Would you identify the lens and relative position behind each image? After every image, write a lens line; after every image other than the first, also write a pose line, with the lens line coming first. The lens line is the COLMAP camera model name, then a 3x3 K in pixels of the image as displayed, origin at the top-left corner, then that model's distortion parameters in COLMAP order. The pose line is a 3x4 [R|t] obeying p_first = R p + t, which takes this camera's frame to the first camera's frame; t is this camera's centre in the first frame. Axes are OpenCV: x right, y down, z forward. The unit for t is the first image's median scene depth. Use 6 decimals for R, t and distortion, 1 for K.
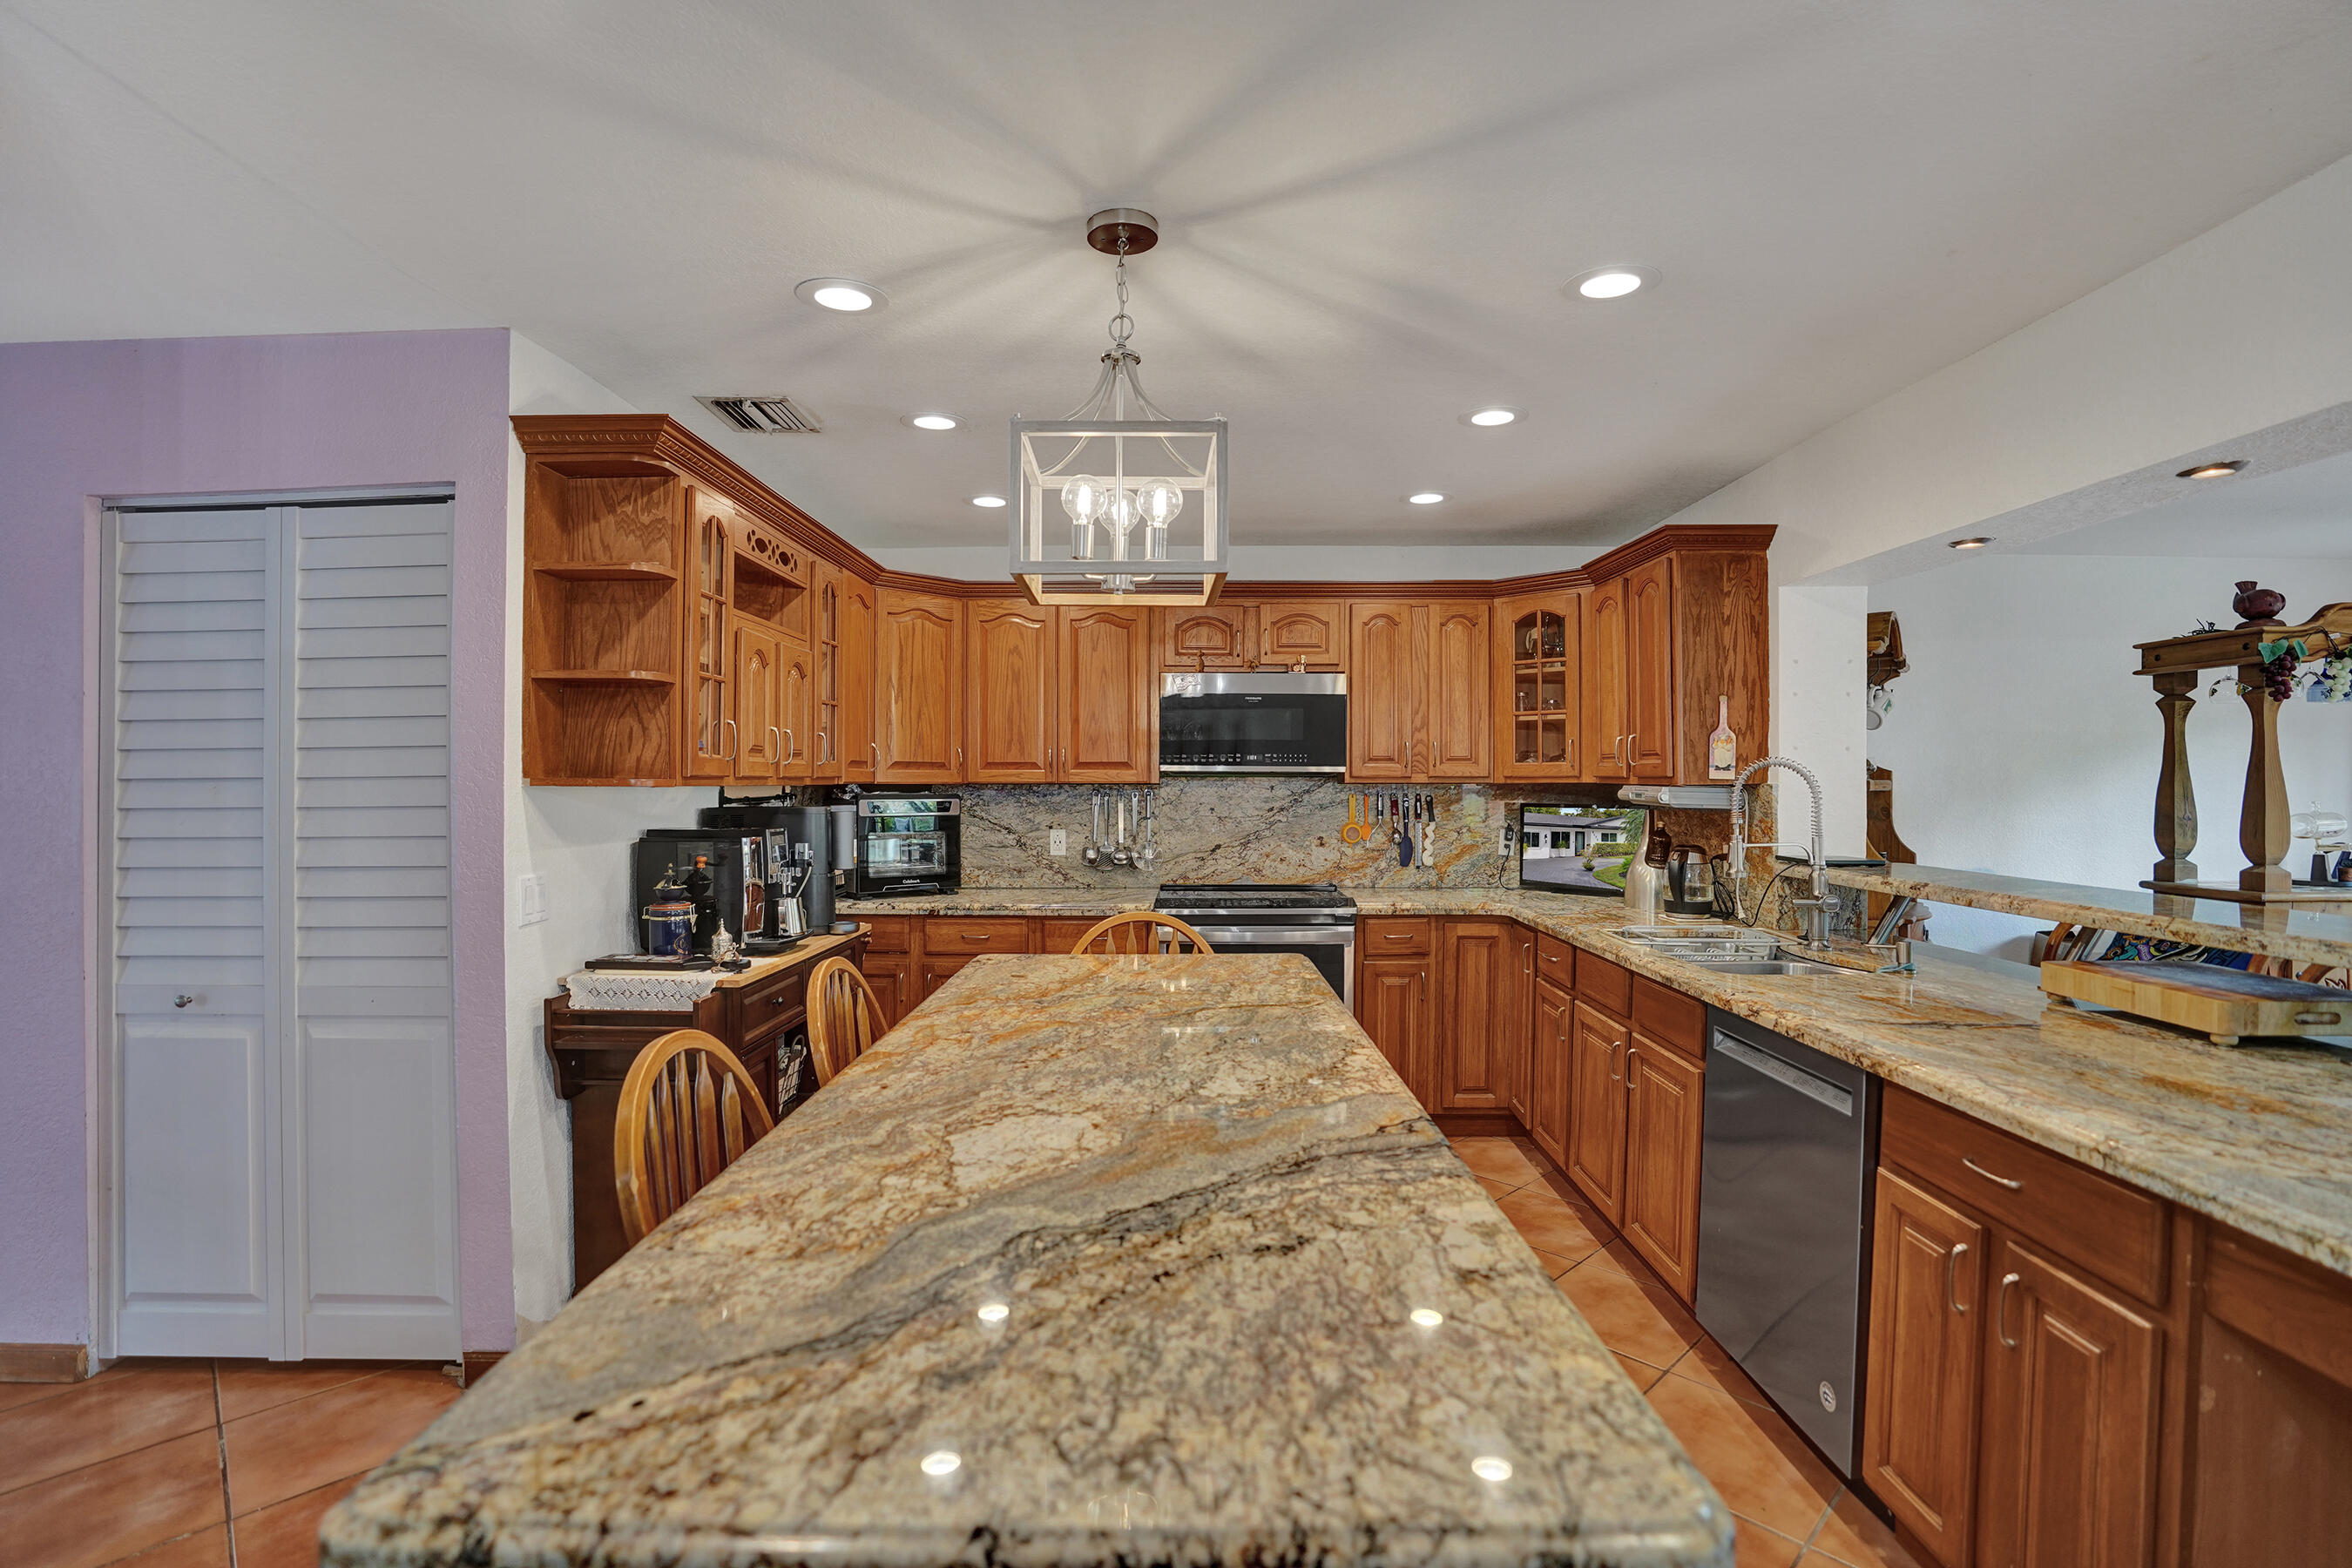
lens RADIAL K [[1087.3, 0, 1170.2], [0, 1087.3, 777.8], [0, 0, 1]] dist [-0.068604, 0.027833]
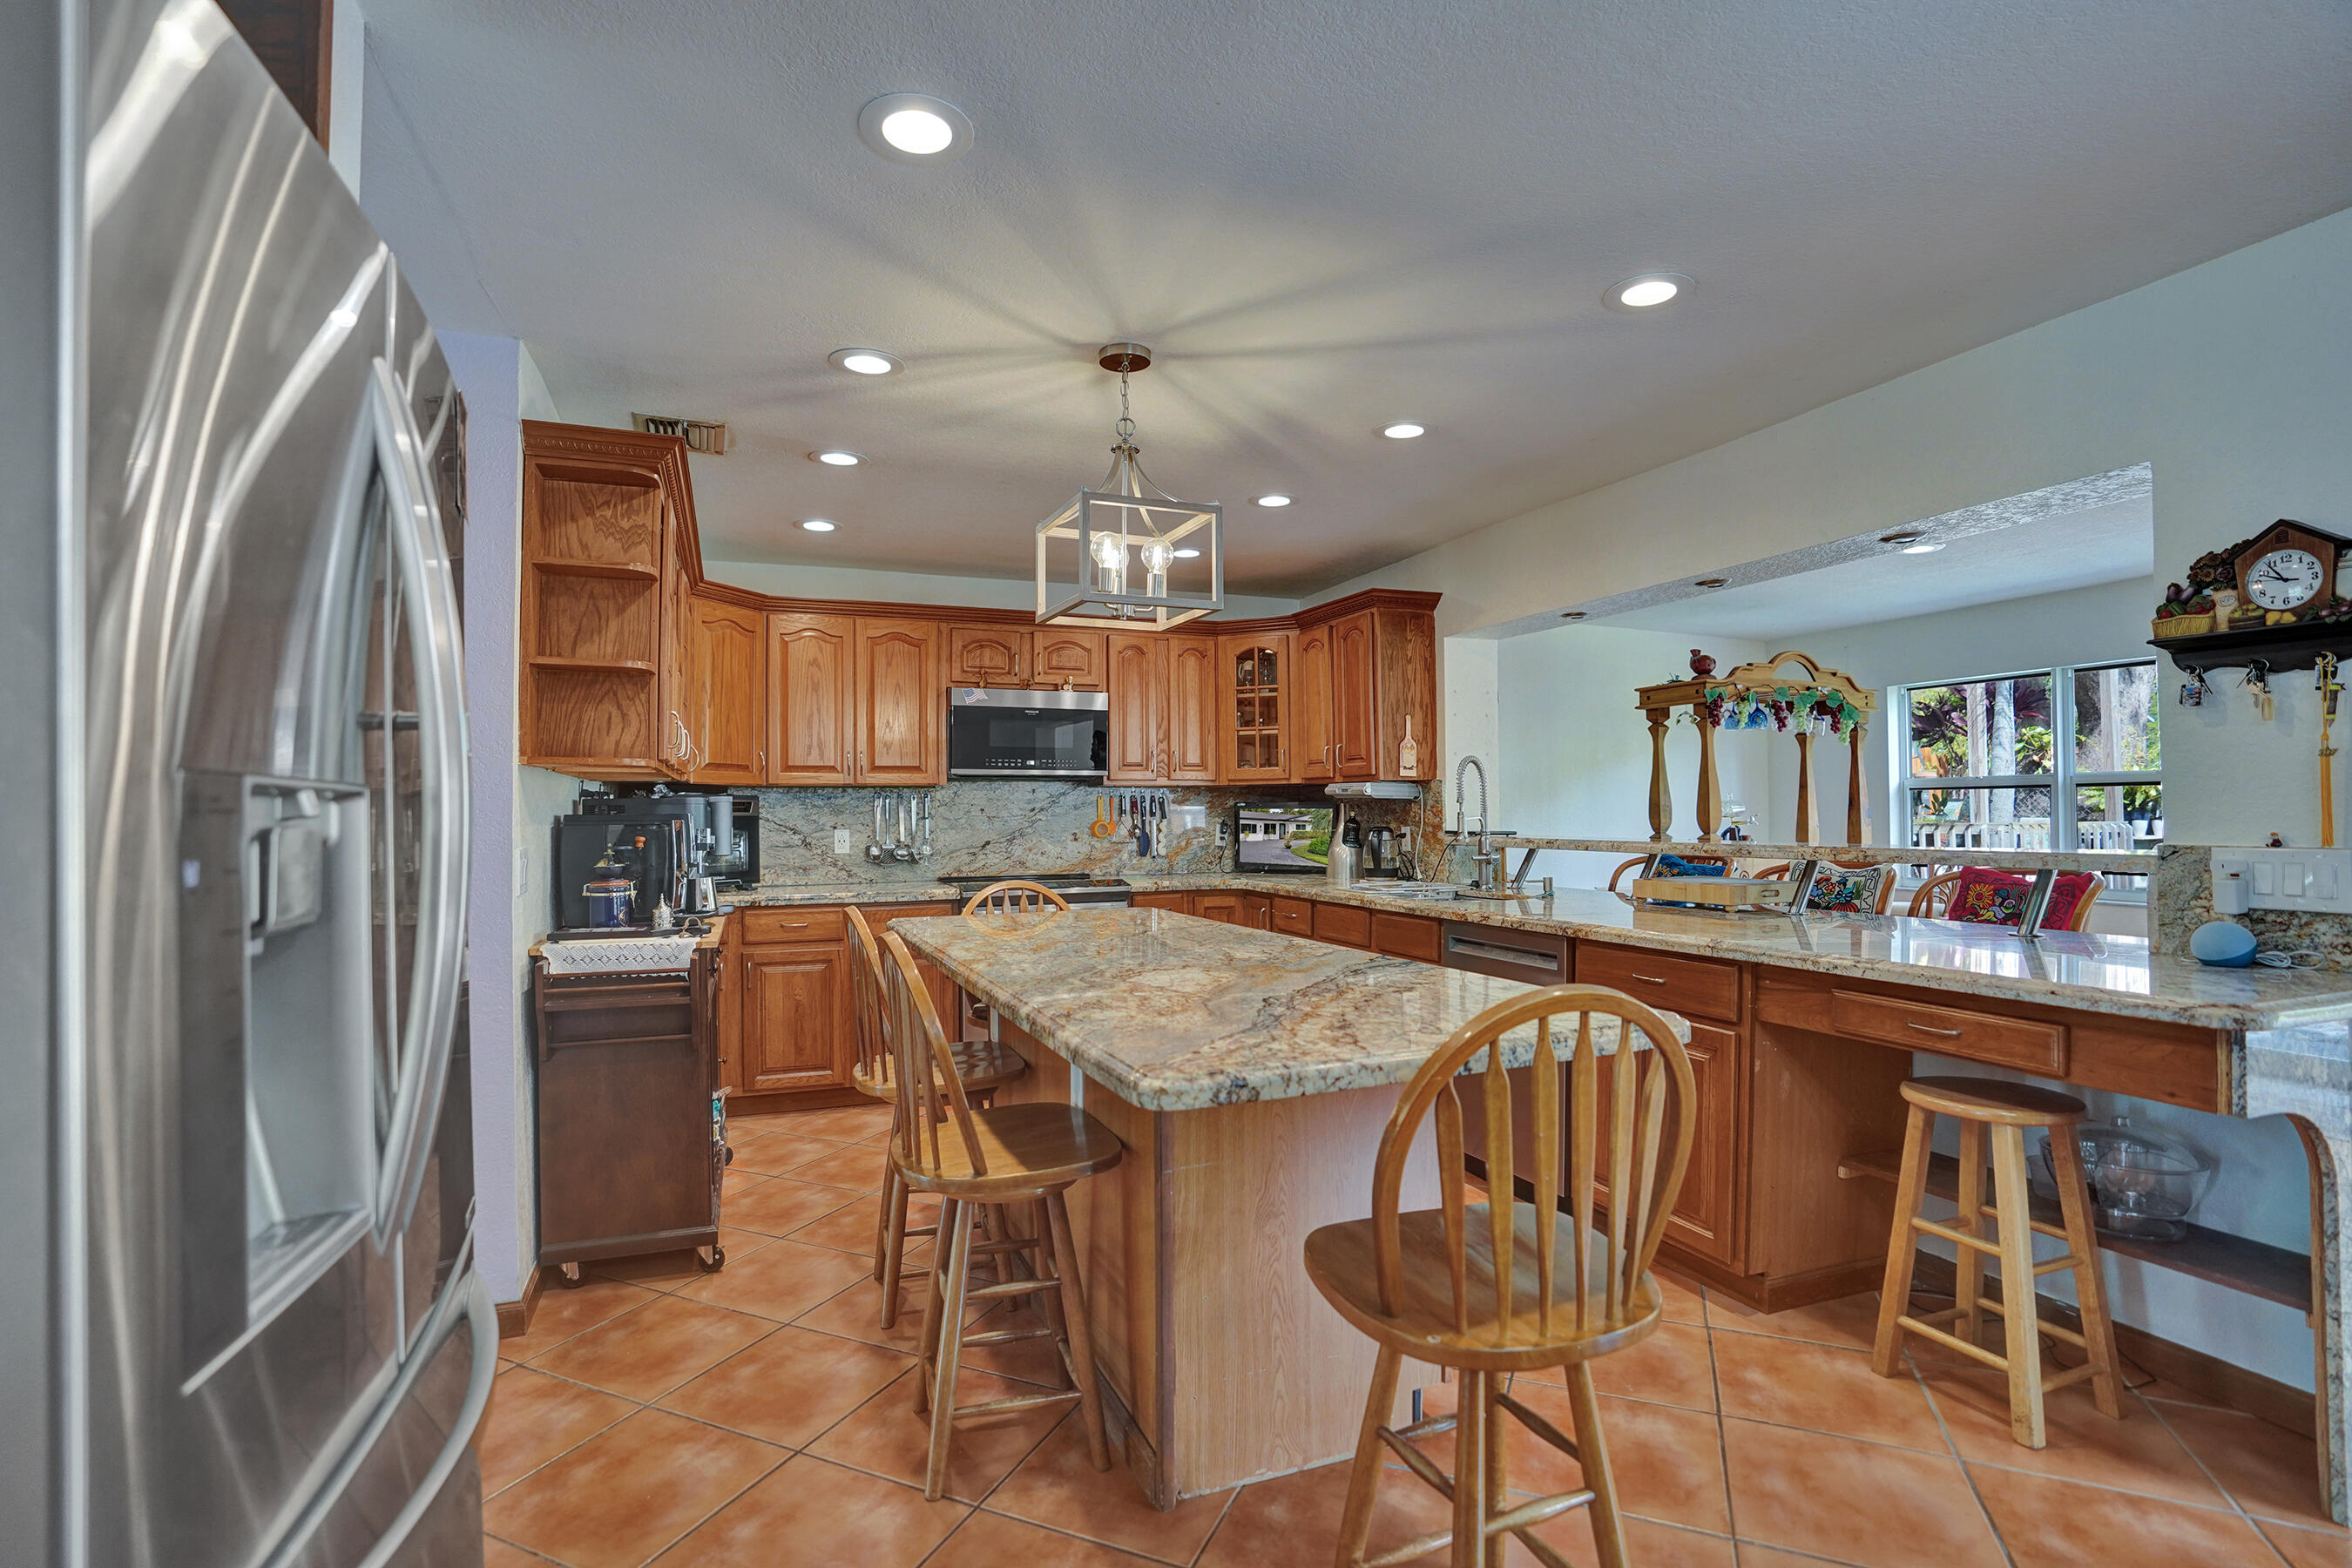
lens RADIAL K [[1096.1, 0, 1163.4], [0, 1096.1, 781.5], [0, 0, 1]] dist [-0.062419, 0.019482]
pose [[0.925101, 0.002540, 0.379713, -0.285668], [0.007819, 0.999638, -0.025735, 0.039229], [-0.379641, 0.026777, 0.924746, -0.161720]]
